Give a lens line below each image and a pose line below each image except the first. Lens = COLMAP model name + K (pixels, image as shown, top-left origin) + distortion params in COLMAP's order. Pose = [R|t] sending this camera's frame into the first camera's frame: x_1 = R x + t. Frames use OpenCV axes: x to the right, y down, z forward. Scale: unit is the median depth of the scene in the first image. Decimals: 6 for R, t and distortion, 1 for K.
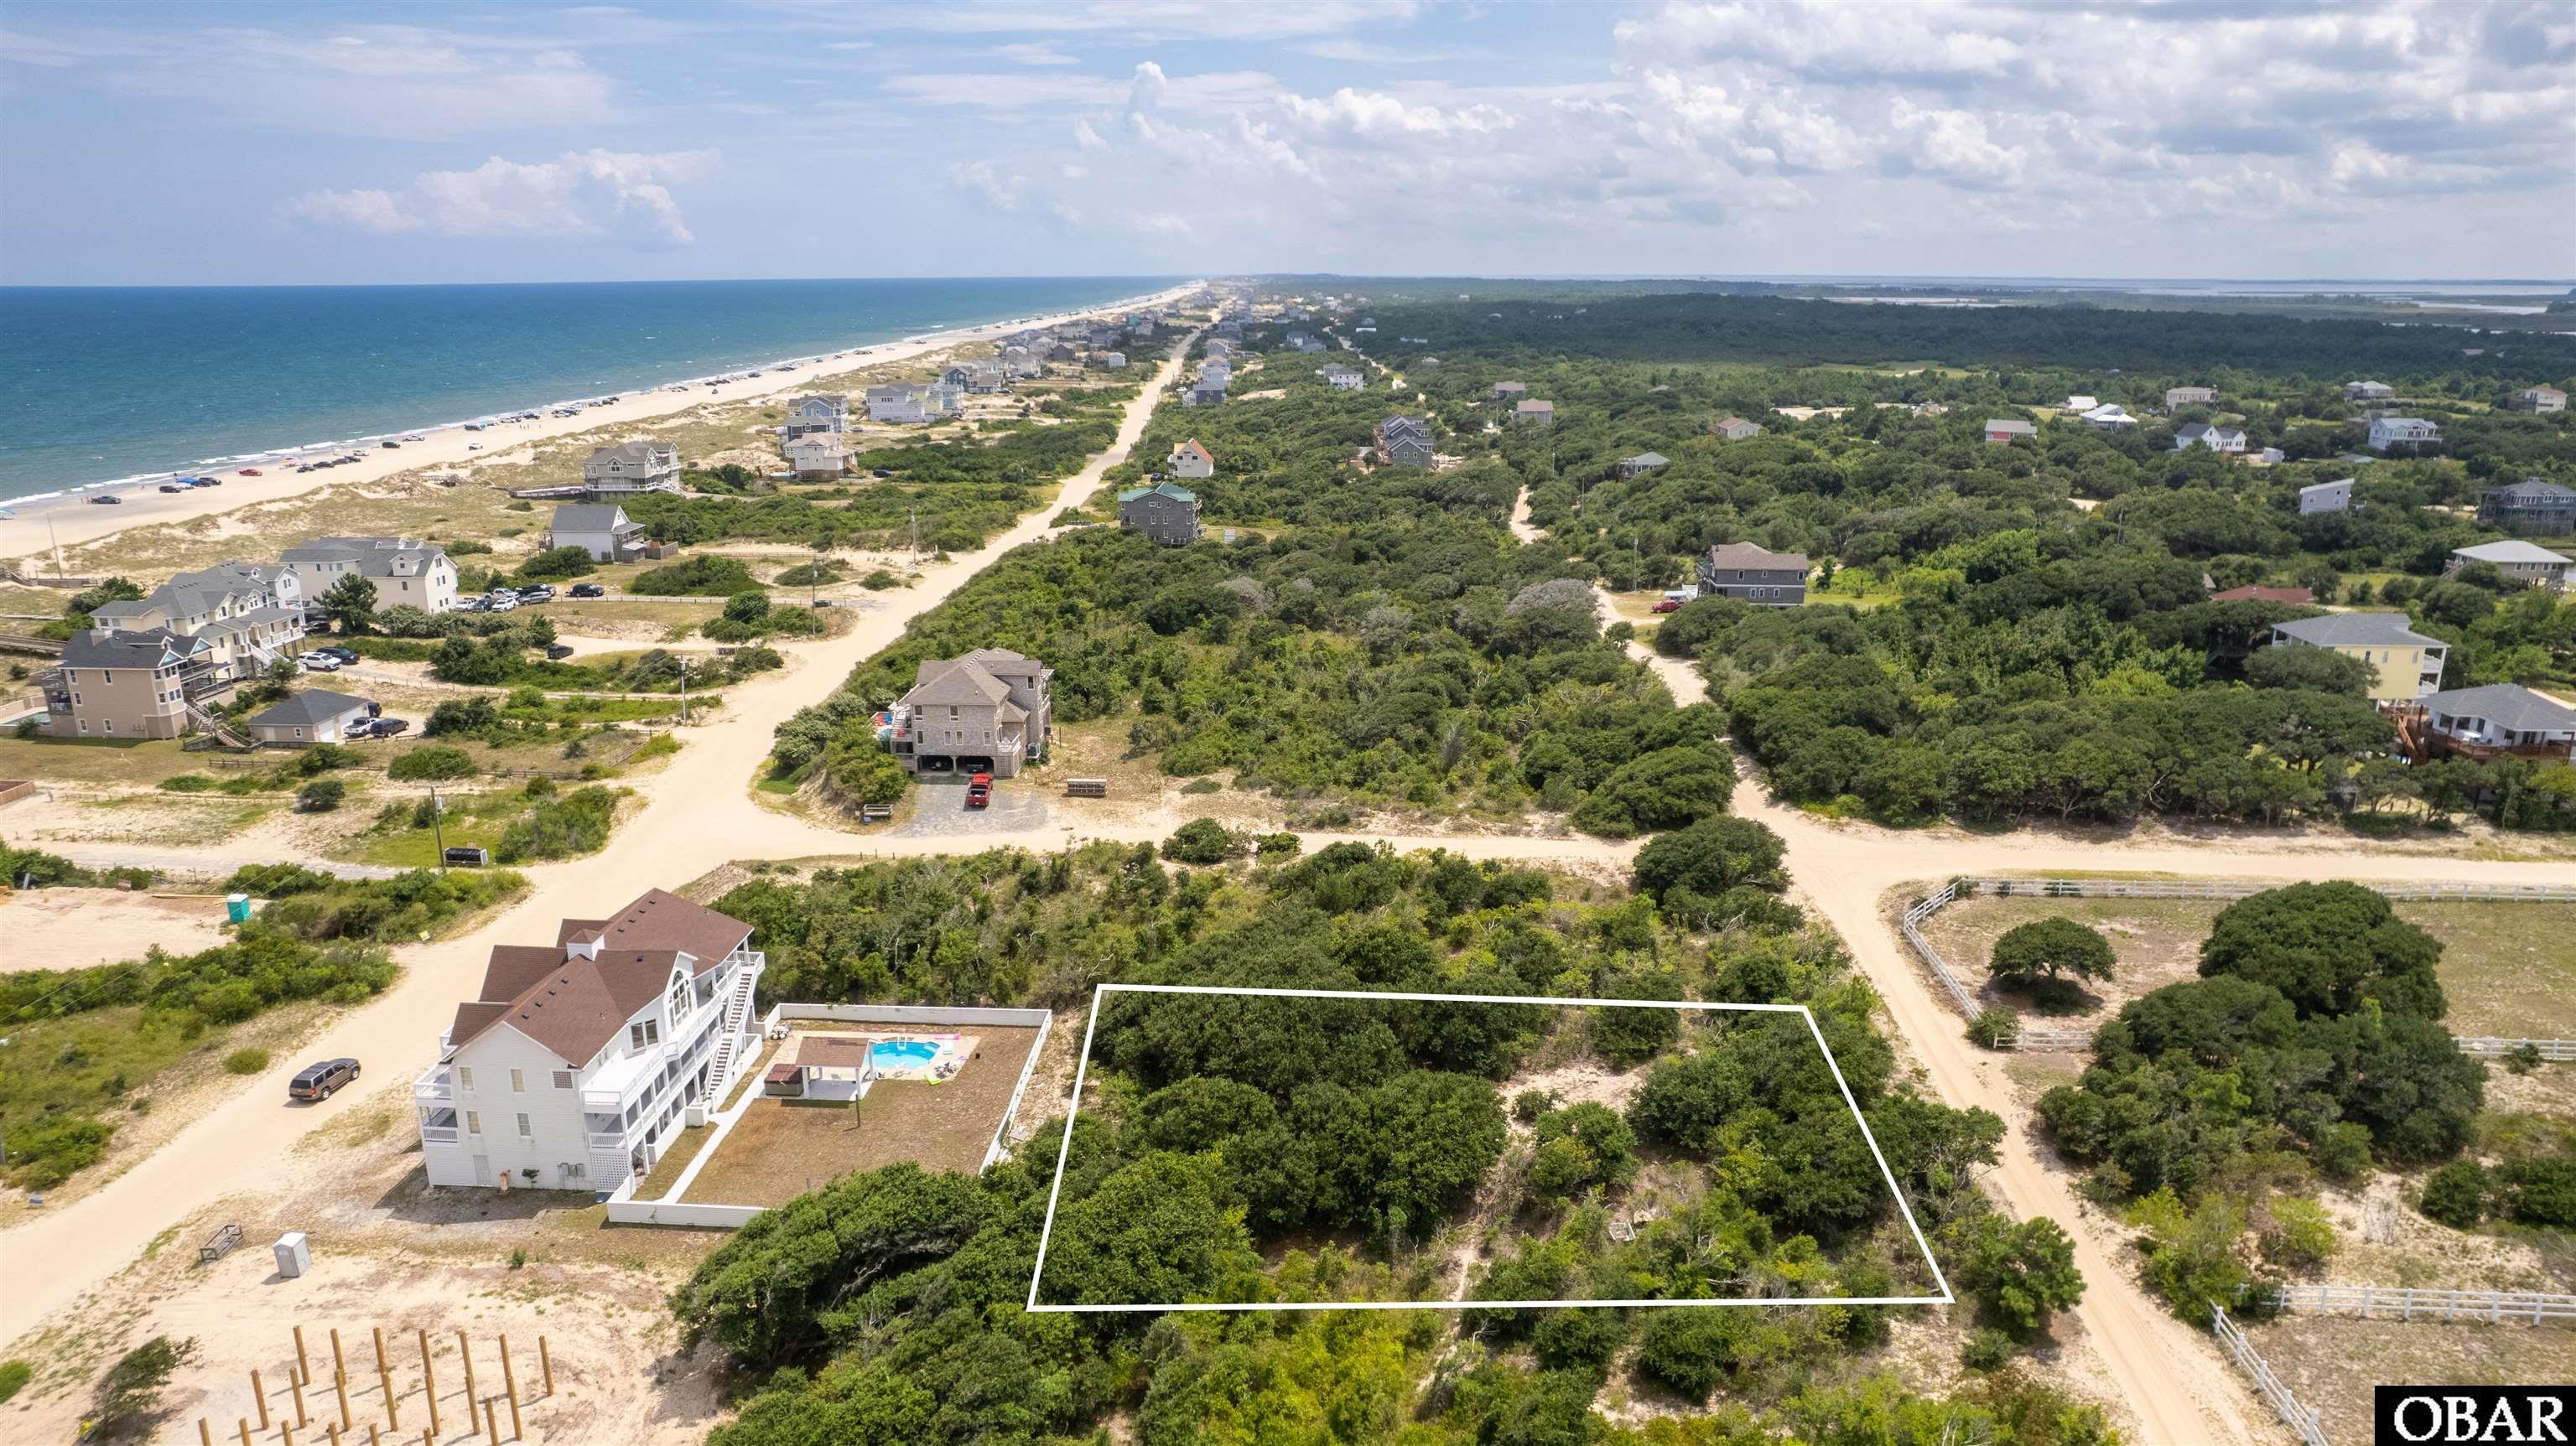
lens RADIAL K [[1638.3, 0, 1287.8], [0, 1638.3, 775.8], [0, 0, 1]] dist [-0.076197, 0.055937]
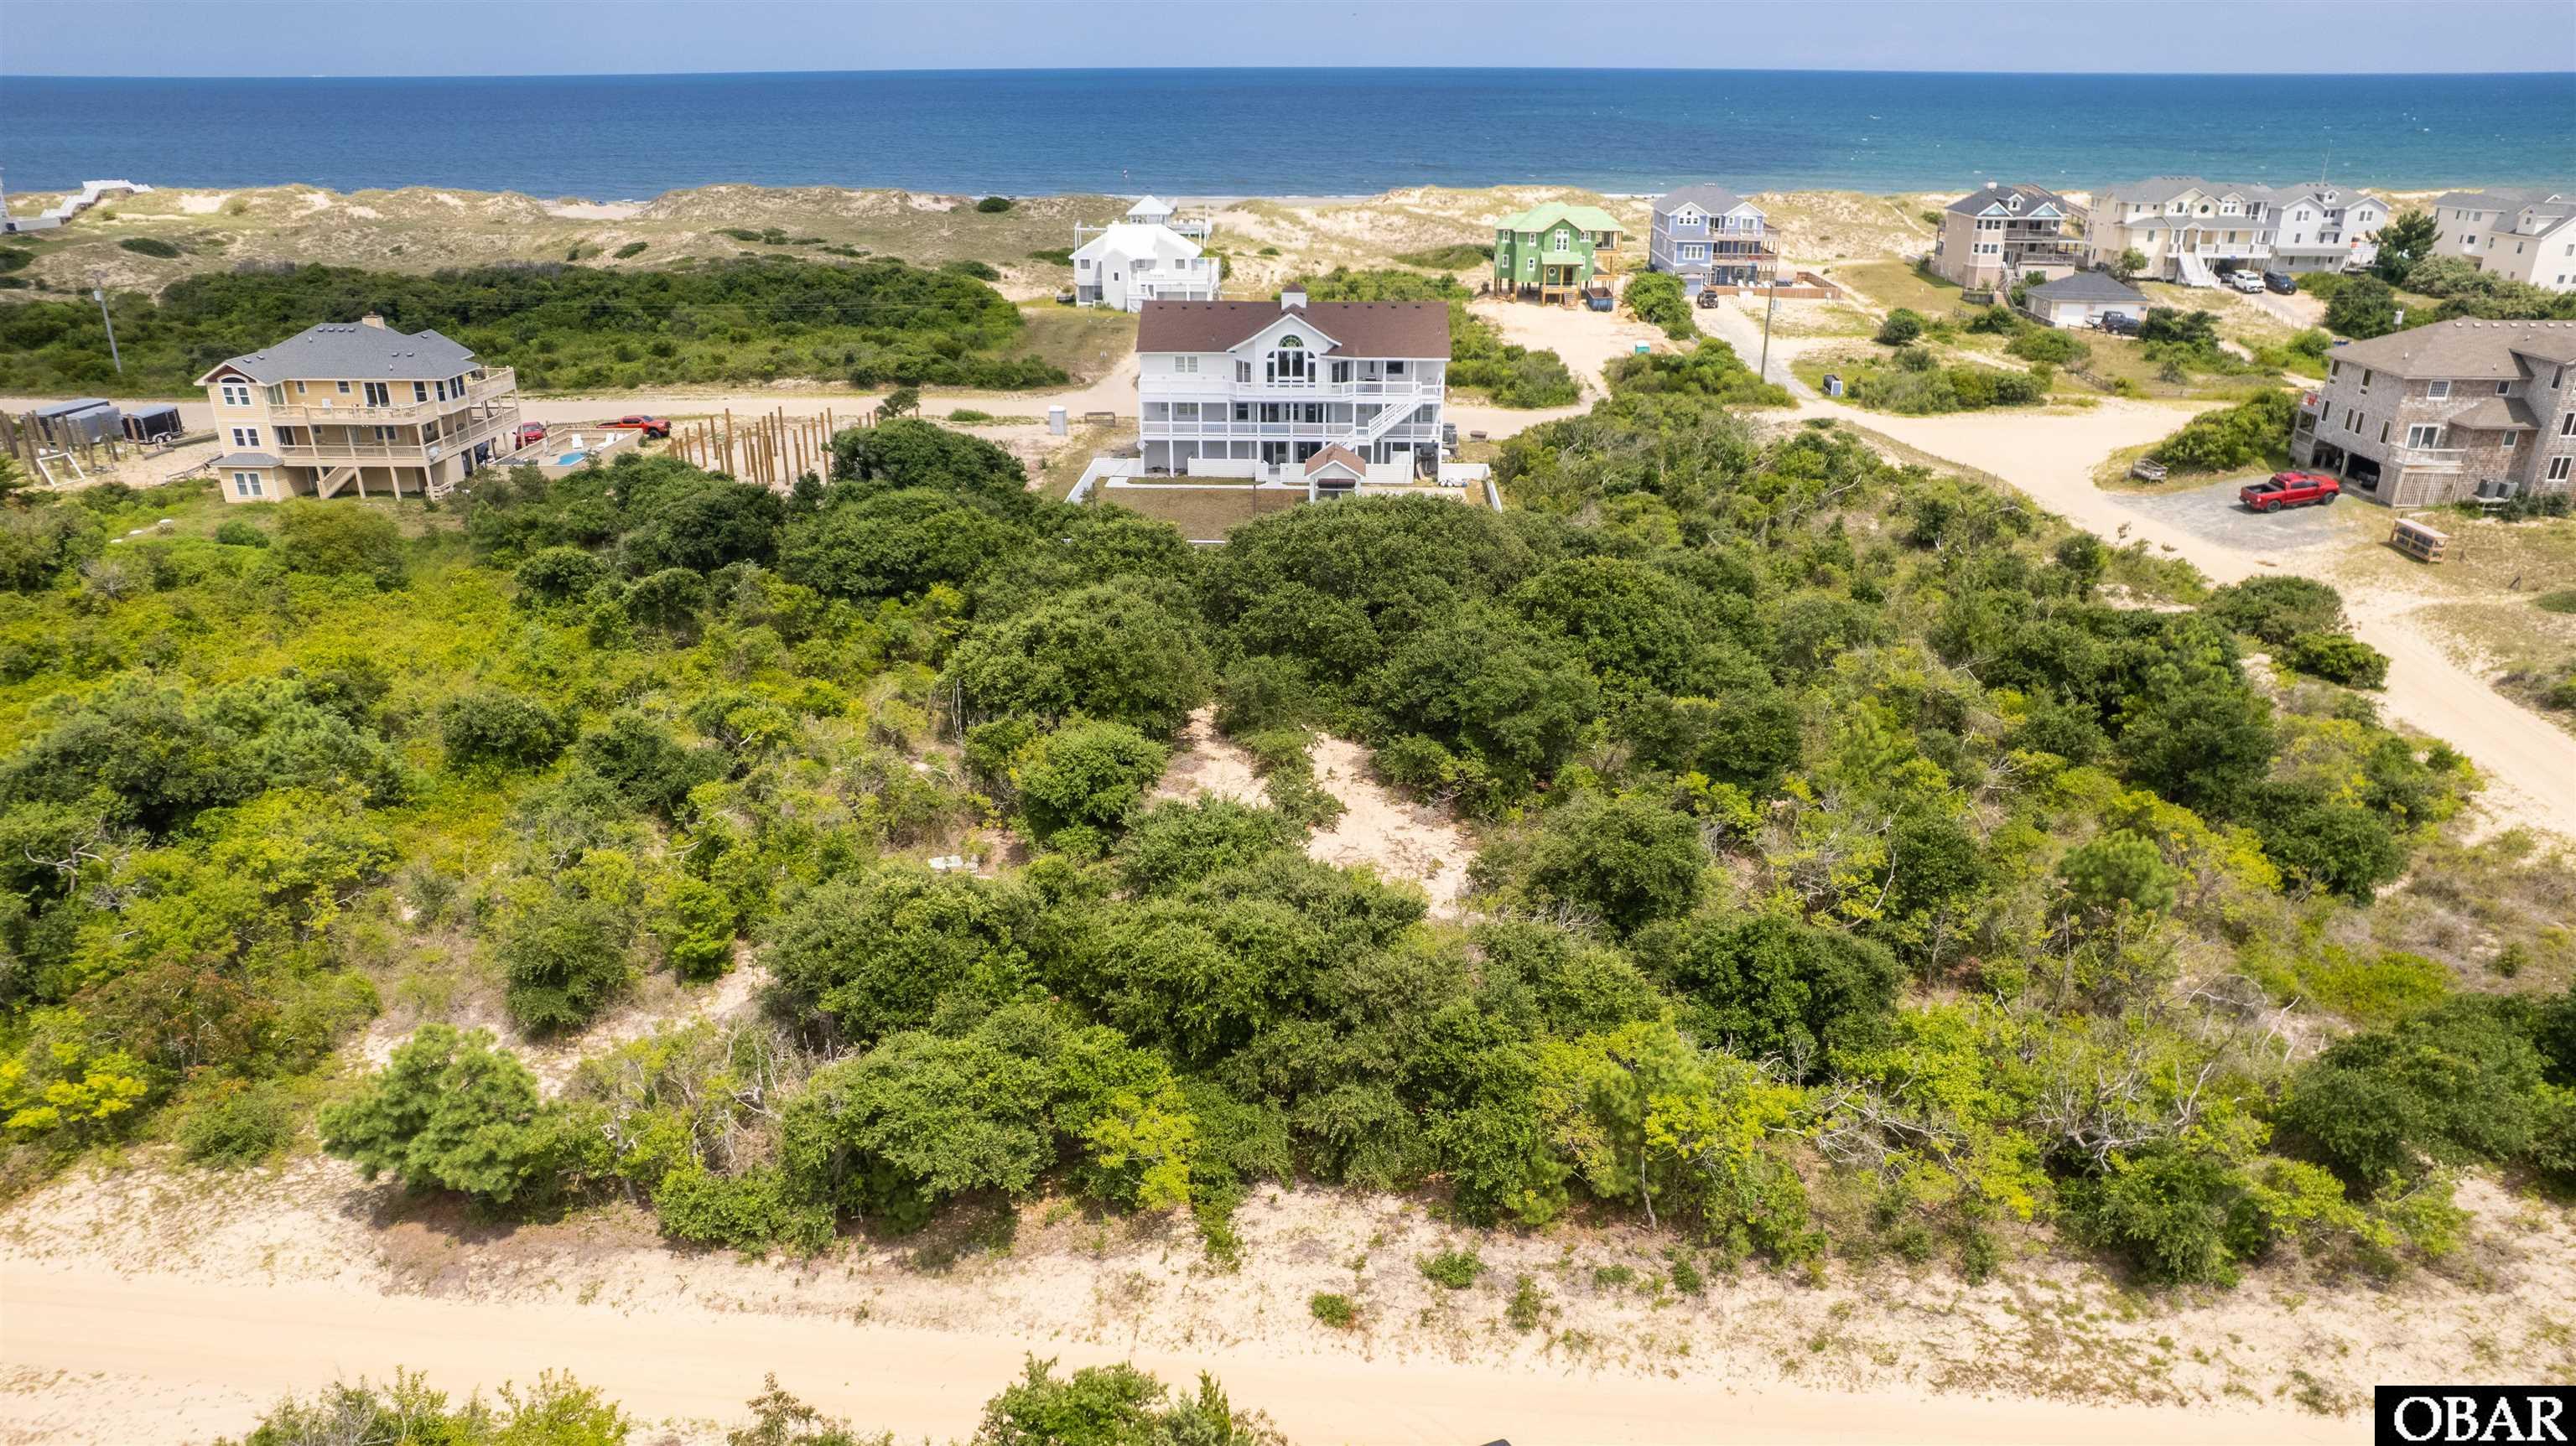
lens RADIAL K [[1664.0, 0, 1288.0], [0, 1664.0, 723.0], [0, 0, 1]] dist [-0.081201, 0.071417]
pose [[0.005547, 0.373486, -0.927619, 0.429735], [-0.294116, 0.887212, 0.355458, -0.022486], [0.955753, 0.270856, 0.114770, 0.561019]]
